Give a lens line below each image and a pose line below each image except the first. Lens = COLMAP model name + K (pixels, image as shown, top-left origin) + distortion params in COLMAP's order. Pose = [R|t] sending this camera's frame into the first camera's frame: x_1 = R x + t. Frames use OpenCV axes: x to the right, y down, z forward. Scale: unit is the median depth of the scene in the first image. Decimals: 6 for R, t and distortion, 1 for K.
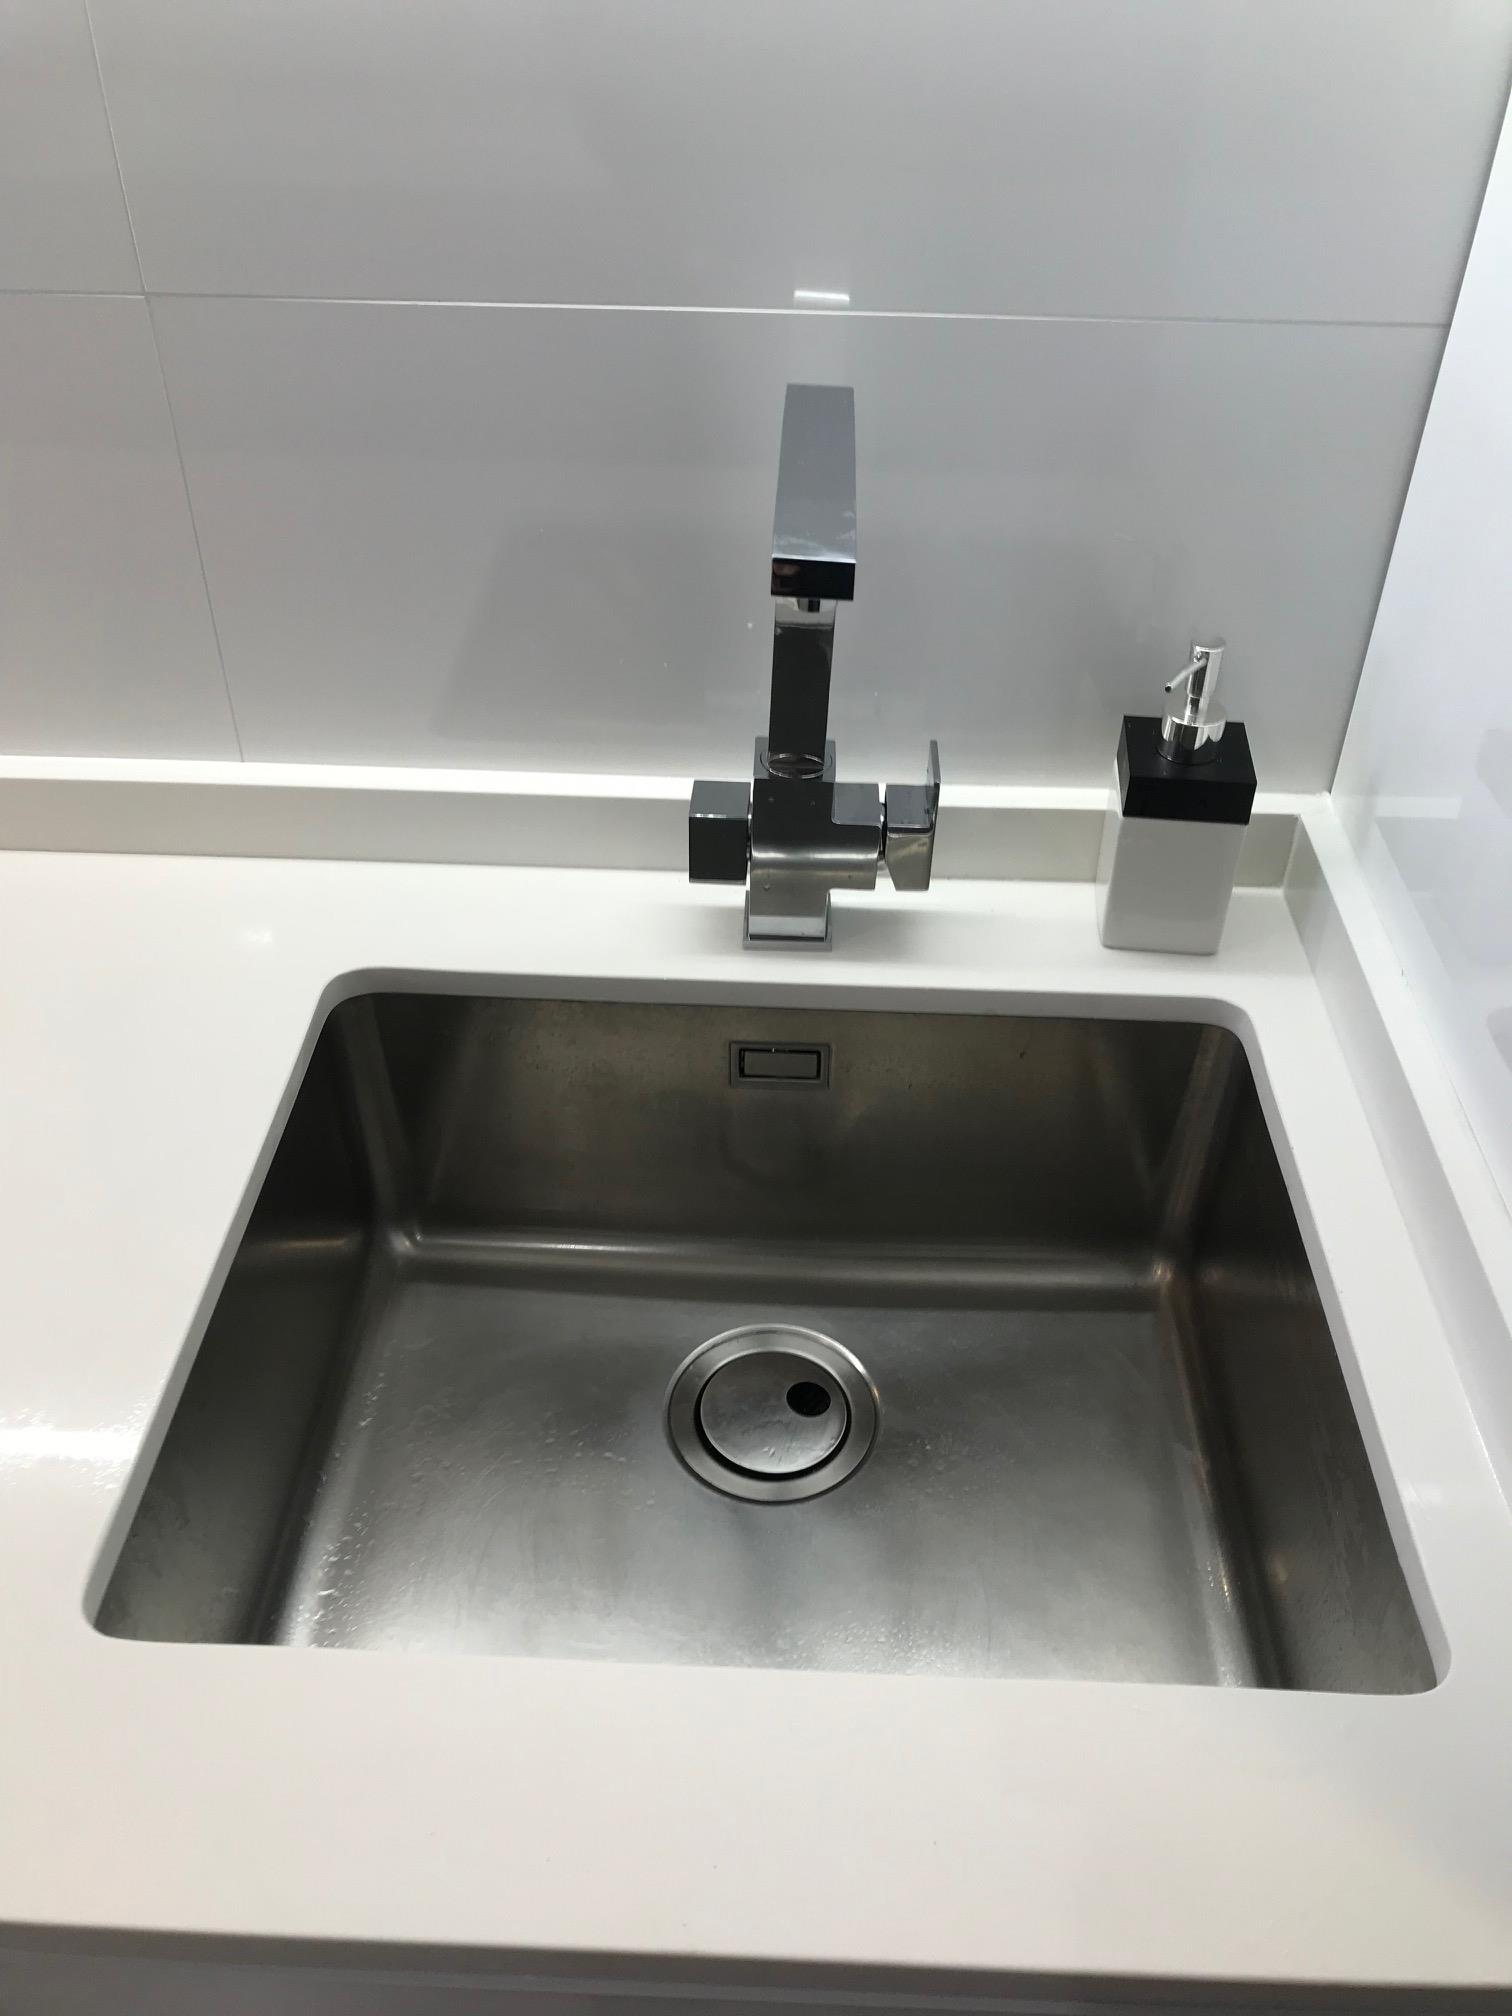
lens RADIAL K [[1675.7, 0, 749.6], [0, 1675.7, 1001.7], [0, 0, 1]] dist [0.107876, -0.254722]
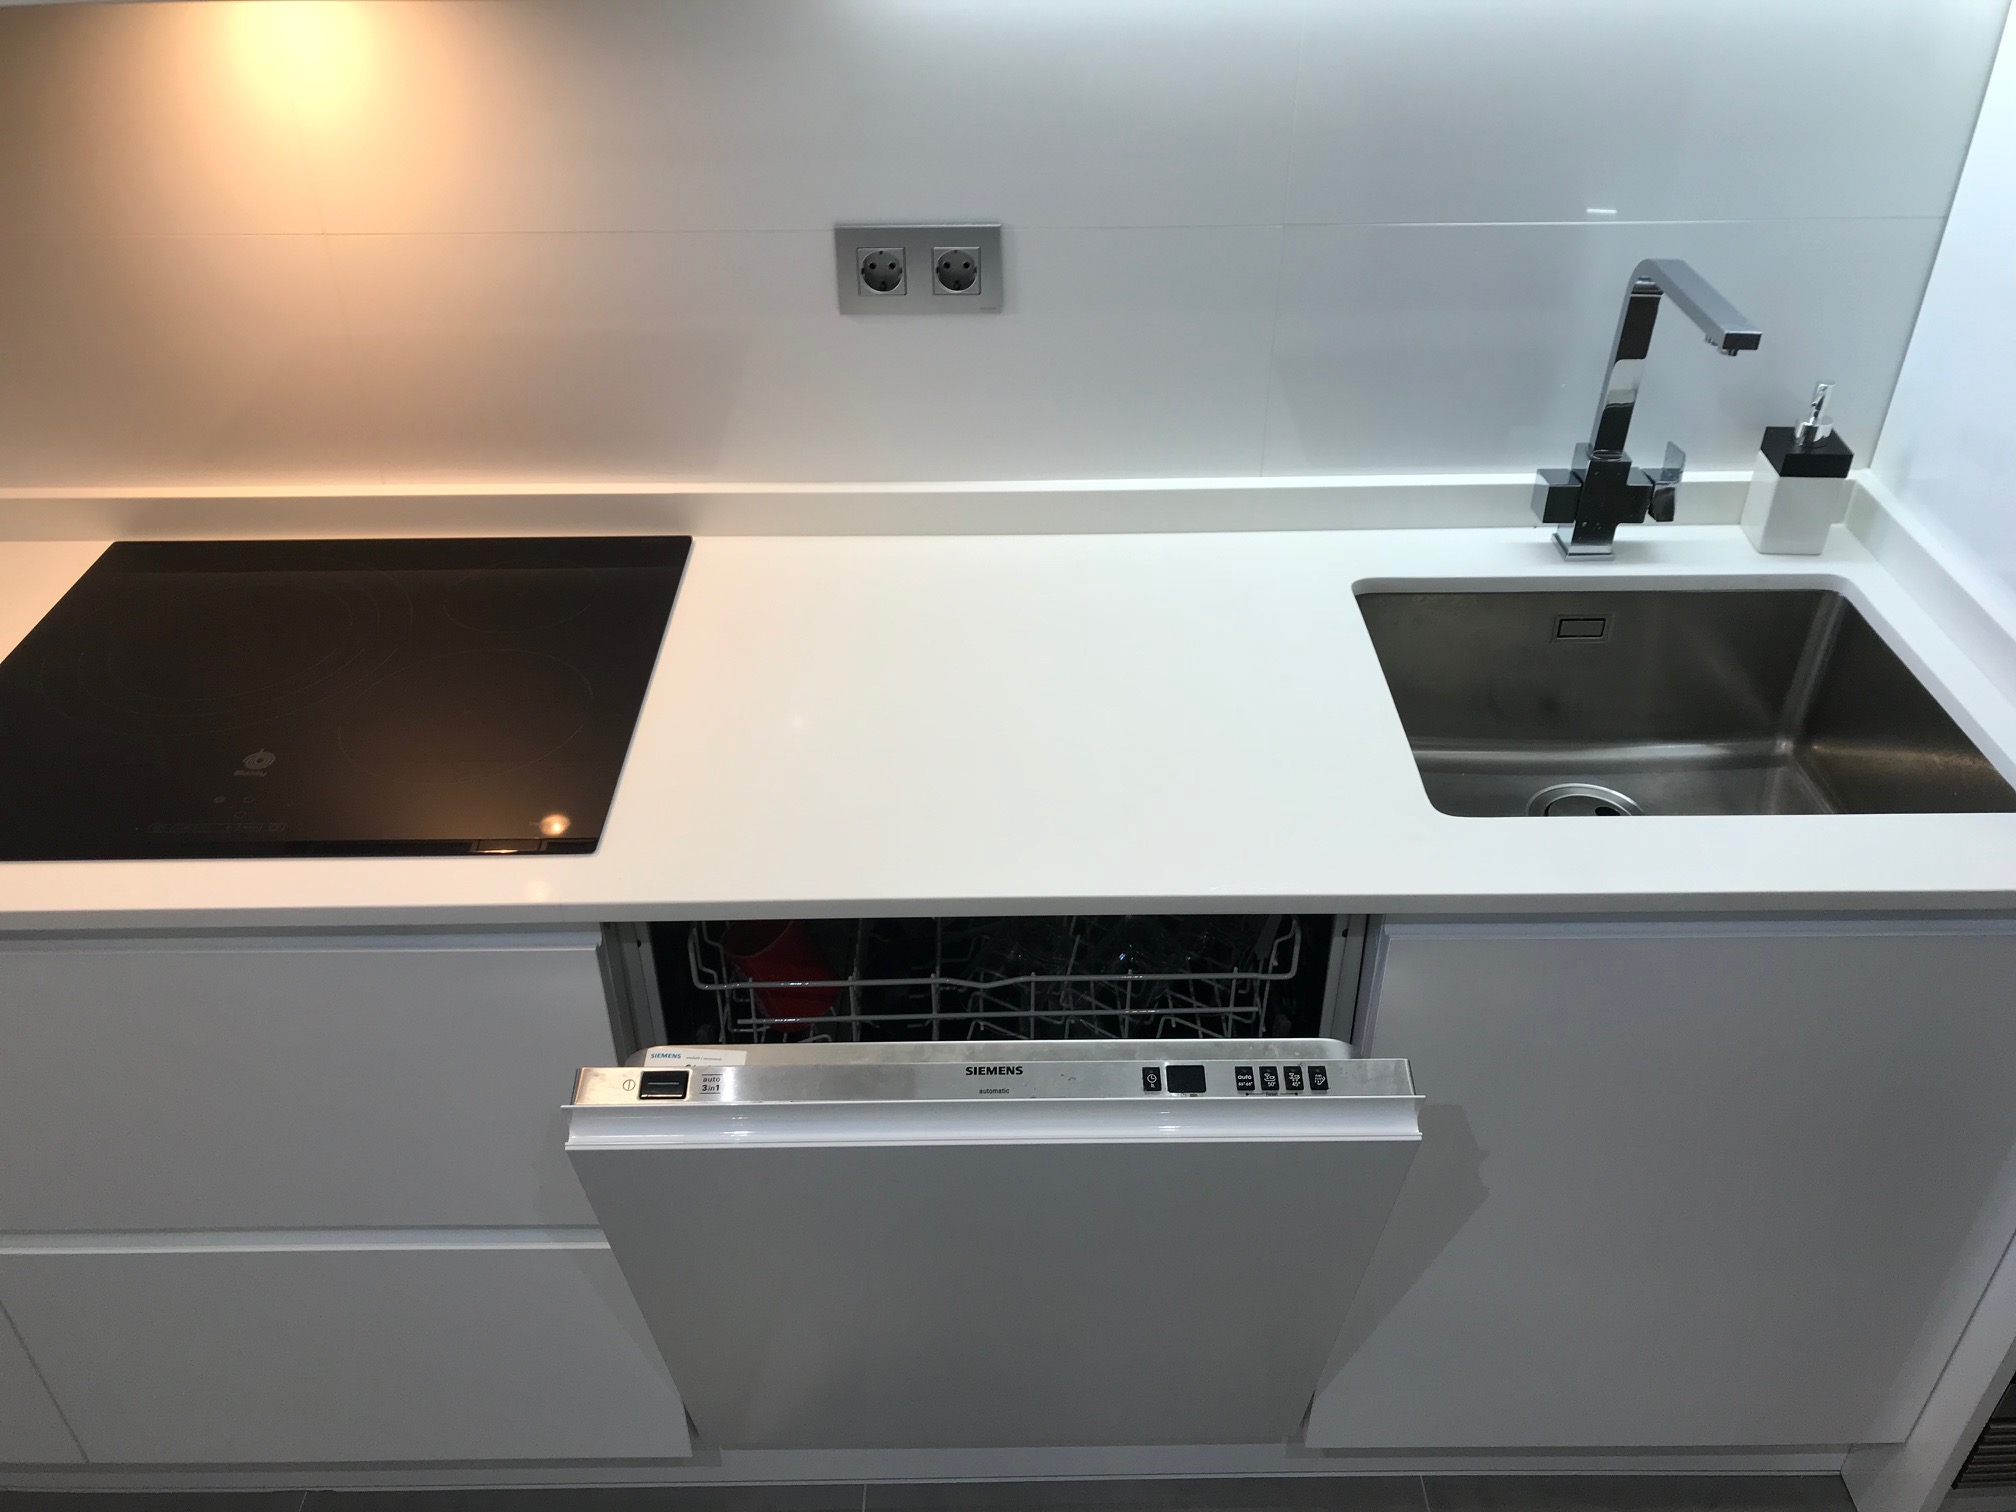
lens RADIAL K [[1663.3, 0, 1016.6], [0, 1663.3, 751.0], [0, 0, 1]] dist [0.029709, -0.020147]
pose [[0.997884, -0.044752, 0.047161, -0.713663], [0.047463, 0.997185, -0.058039, 0.256749], [-0.044431, 0.060155, 0.997200, -0.786086]]
